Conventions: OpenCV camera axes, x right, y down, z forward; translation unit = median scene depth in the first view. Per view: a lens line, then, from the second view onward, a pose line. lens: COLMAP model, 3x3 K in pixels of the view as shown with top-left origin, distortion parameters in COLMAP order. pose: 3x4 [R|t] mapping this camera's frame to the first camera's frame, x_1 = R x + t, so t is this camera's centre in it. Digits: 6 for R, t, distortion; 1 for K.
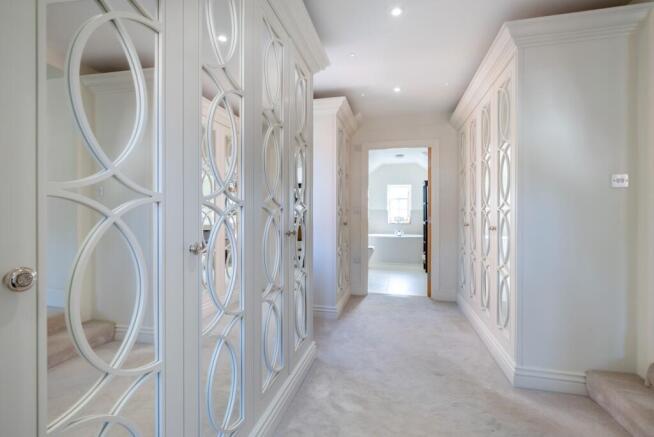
lens RADIAL K [[299.5, 0, 326.3], [0, 299.5, 216.7], [0, 0, 1]] dist [0.000168, 0.000001]
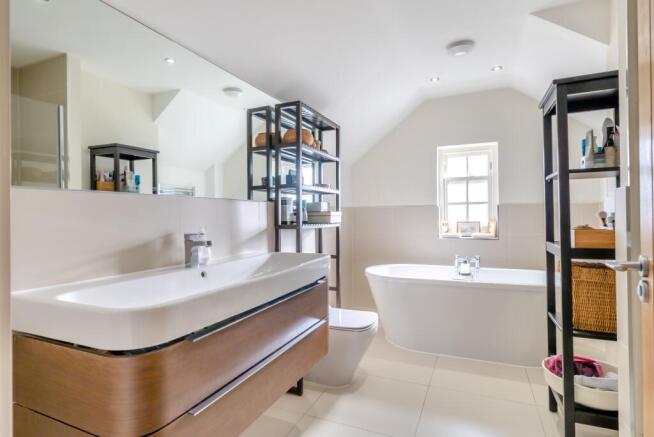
lens RADIAL K [[340.8, 0, 327.7], [0, 340.8, 217.6], [0, 0, 1]] dist [-0.000755, -0.000026]
pose [[0.983471, -0.012715, -0.180617, 0.137845], [0.010935, 0.999881, -0.010845, -0.002590], [0.180733, 0.008690, 0.983494, 0.501424]]
